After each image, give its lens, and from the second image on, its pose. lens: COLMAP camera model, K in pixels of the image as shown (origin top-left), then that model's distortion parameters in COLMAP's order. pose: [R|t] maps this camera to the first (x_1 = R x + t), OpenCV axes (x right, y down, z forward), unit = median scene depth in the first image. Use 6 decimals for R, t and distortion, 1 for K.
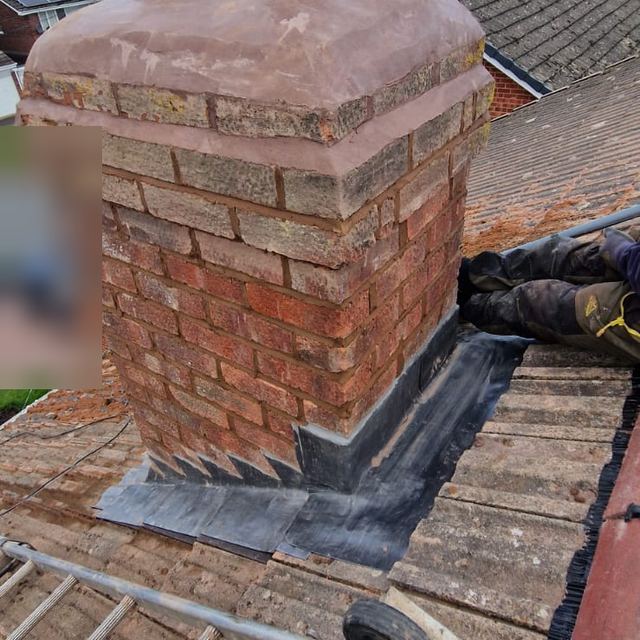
lens RADIAL K [[551.1, 0, 320.0], [0, 551.1, 300.0], [0, 0, 1]] dist [0.000616, 0.006647]
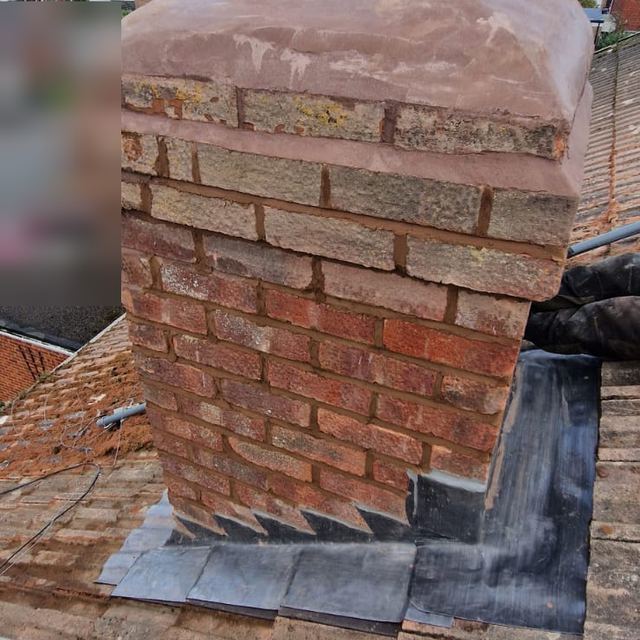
lens RADIAL K [[551.1, 0, 320.0], [0, 551.1, 300.0], [0, 0, 1]] dist [0.000616, 0.006647]
pose [[0.982953, -0.046983, 0.177751, -0.358876], [0.051709, 0.998419, -0.022048, -0.043609], [-0.176434, 0.030863, 0.983828, 0.148623]]
